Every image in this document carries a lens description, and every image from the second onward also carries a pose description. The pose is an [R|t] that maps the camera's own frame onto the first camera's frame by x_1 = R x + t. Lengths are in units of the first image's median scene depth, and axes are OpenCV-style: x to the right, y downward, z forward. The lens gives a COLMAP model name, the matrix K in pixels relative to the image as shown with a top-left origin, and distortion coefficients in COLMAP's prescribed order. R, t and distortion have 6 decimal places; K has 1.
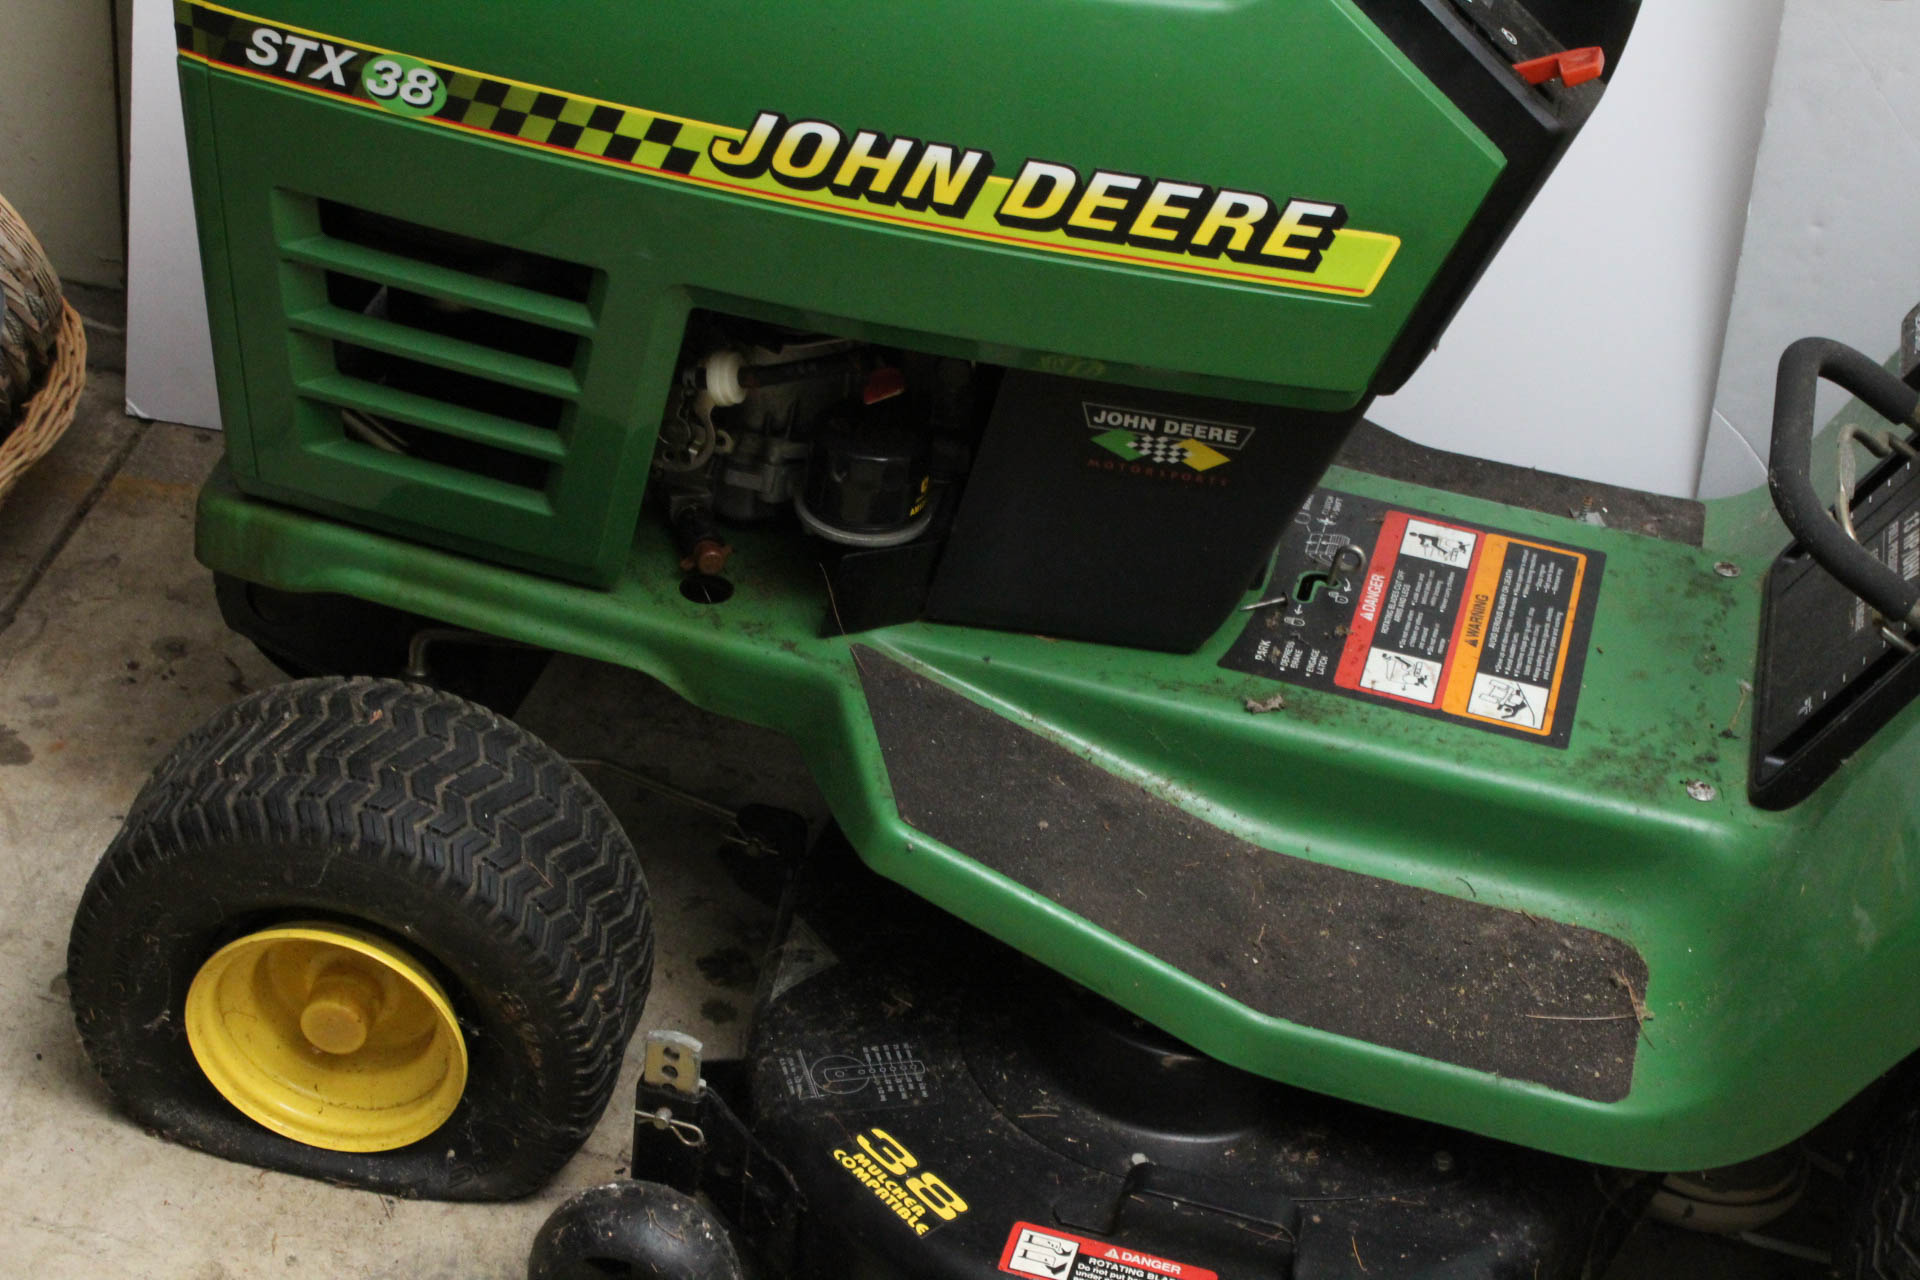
lens RADIAL K [[3392.2, 0, 957.7], [0, 3392.2, 629.3], [0, 0, 1]] dist [0.003680, 0.000000]
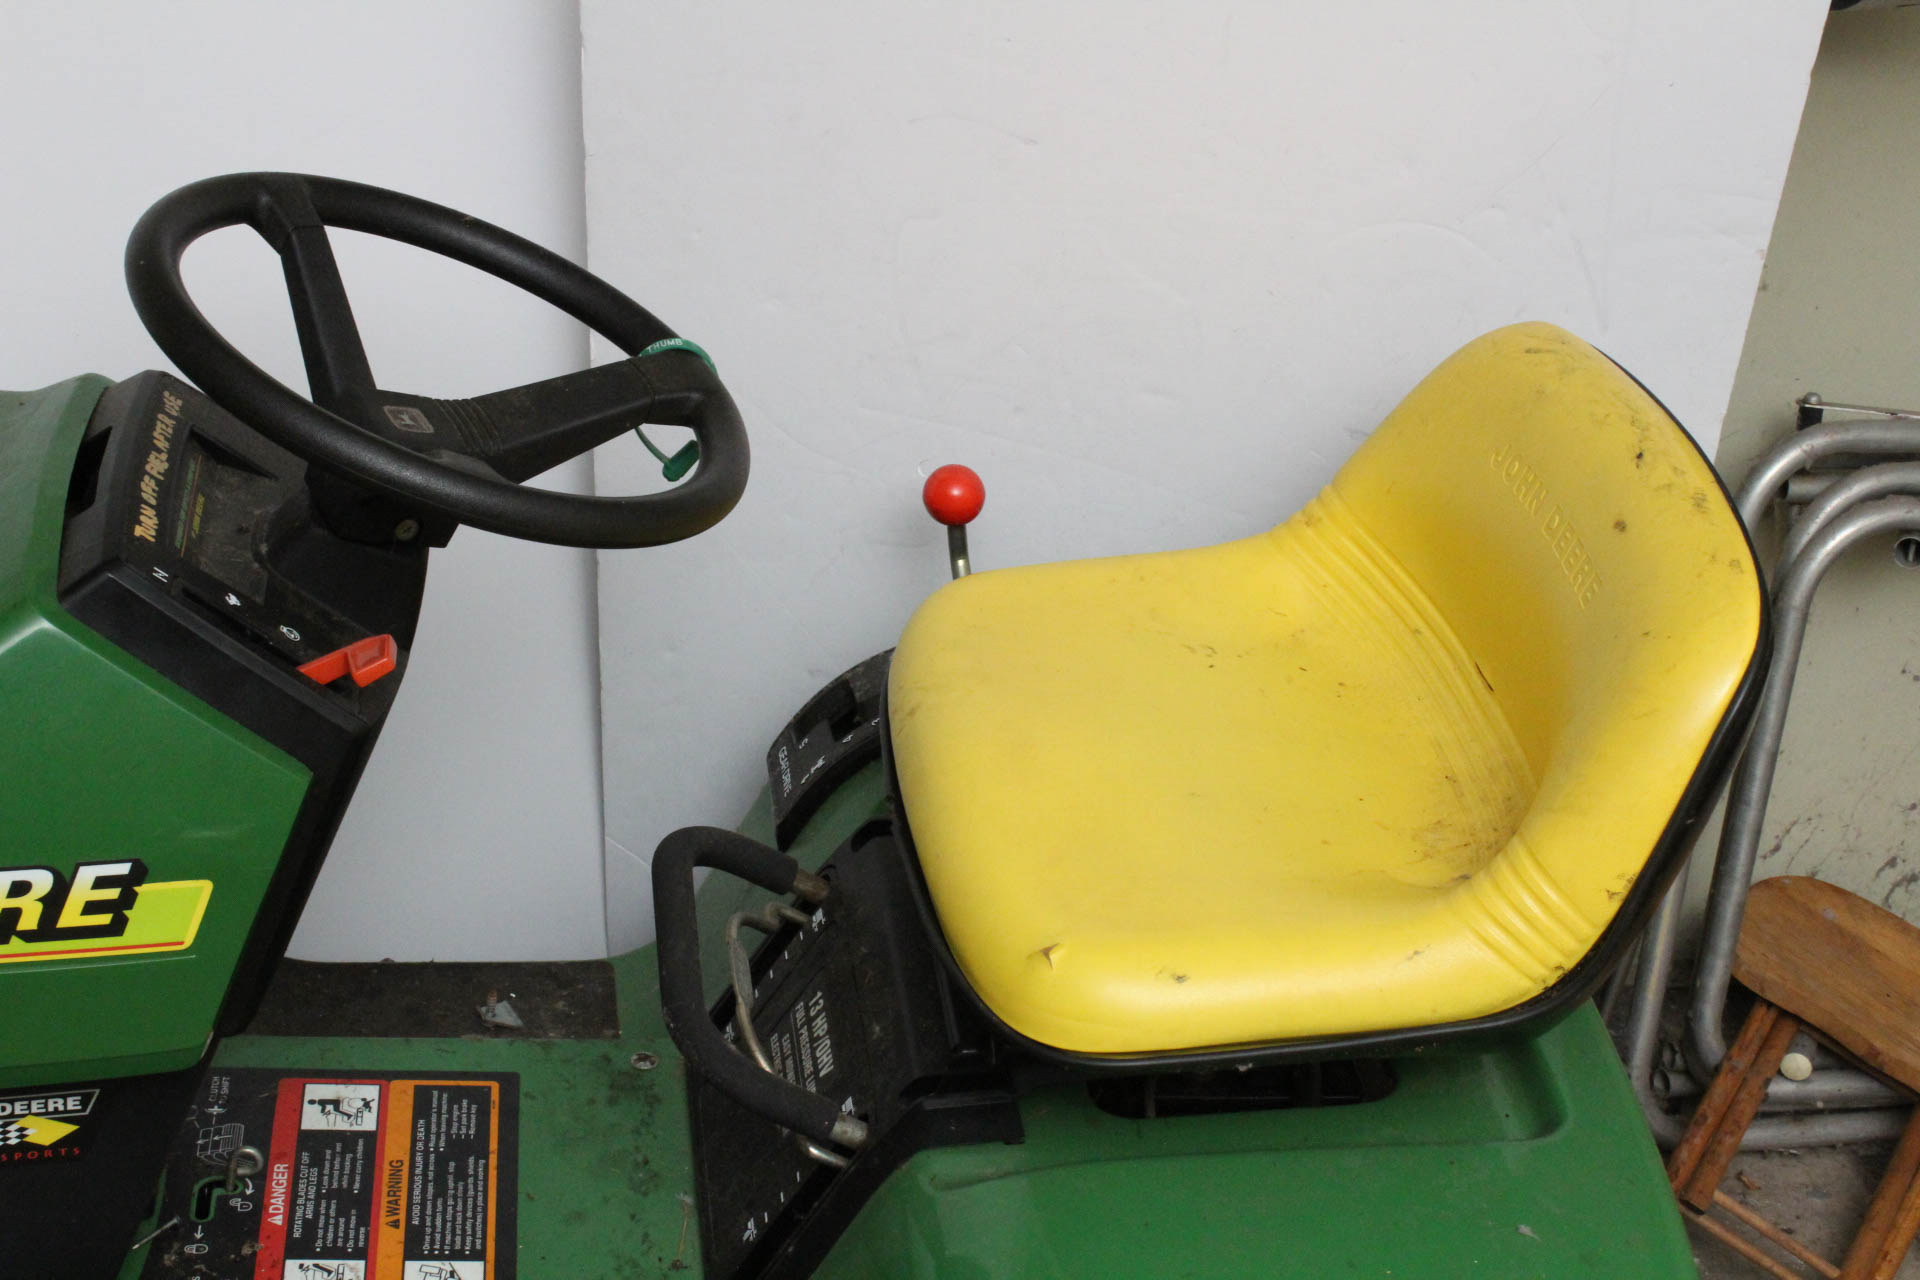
lens RADIAL K [[3079.8, 0, 930.5], [0, 3079.8, 646.5], [0, 0, 1]] dist [0.002982, 0.000000]
pose [[0.934728, -0.186495, 0.302496, 0.066703], [0.200169, 0.979653, -0.014556, -0.114466], [-0.293626, 0.074156, 0.953040, 0.150551]]
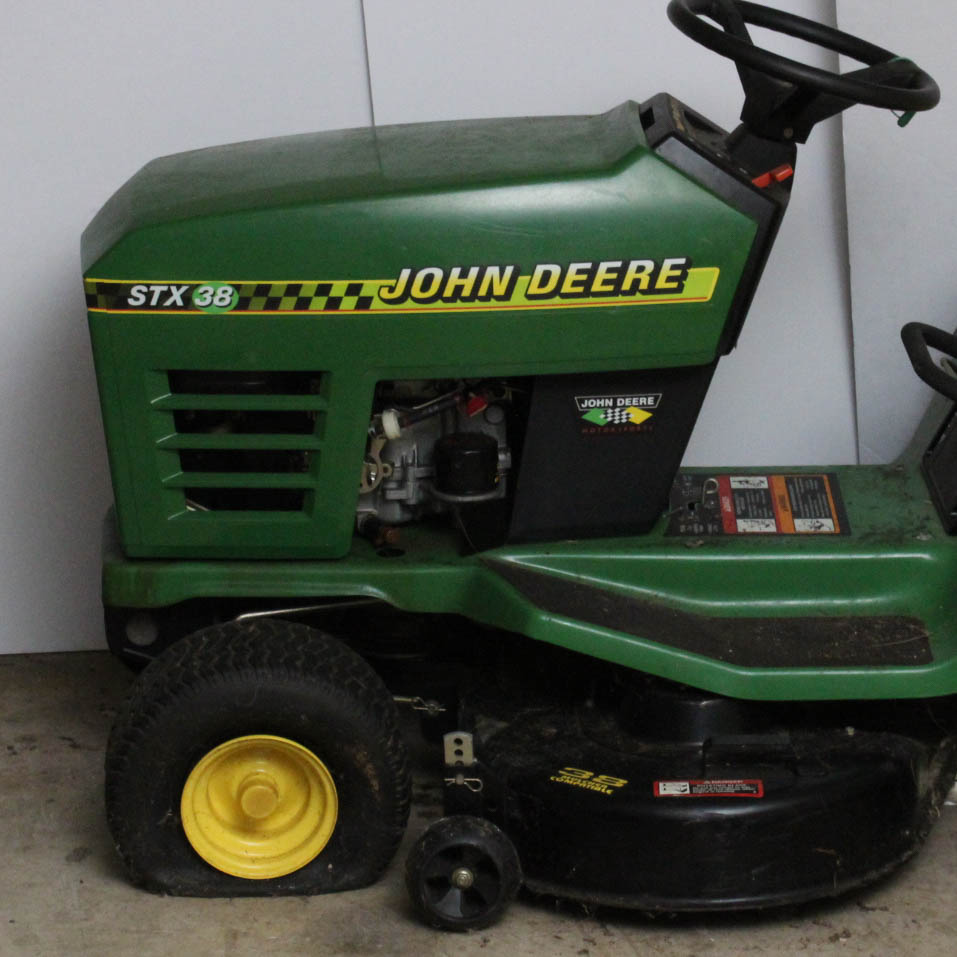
lens RADIAL K [[3491.7, 0, 463.7], [0, 3491.7, 416.7], [0, 0, 1]] dist [0.014261, 0.000000]
pose [[0.964763, -0.186581, 0.185525, -0.388641], [0.231701, 0.936562, -0.262994, 0.444542], [-0.124686, 0.296714, 0.946792, -0.868329]]
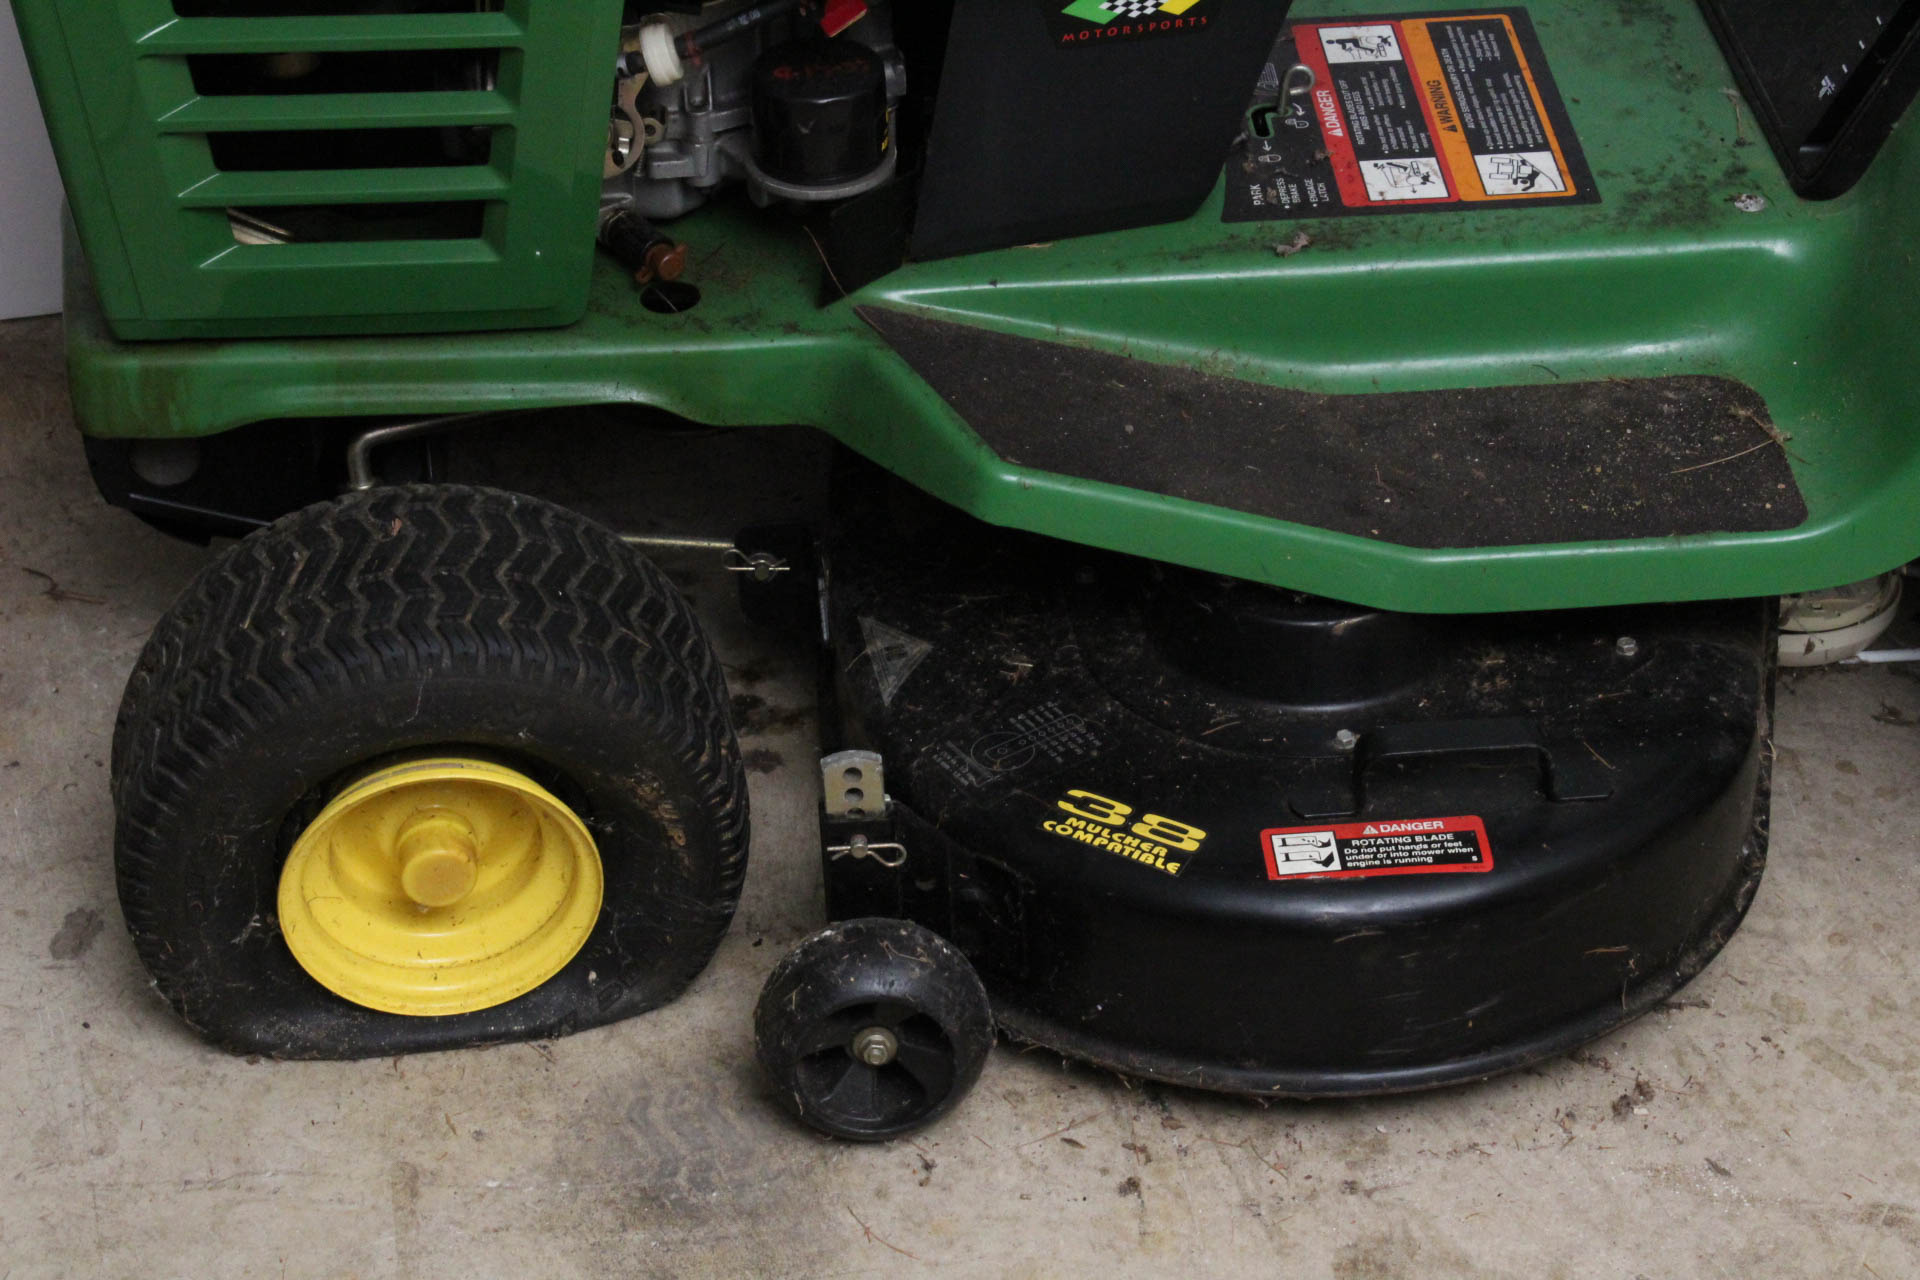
lens RADIAL K [[4008.4, 0, 942.5], [0, 4008.4, 618.6], [0, 0, 1]] dist [0.051064, 0.000000]
pose [[0.938293, -0.292663, 0.184267, -0.234118], [0.281751, 0.955852, 0.083449, 0.001233], [-0.200554, -0.026383, 0.979327, -0.060807]]
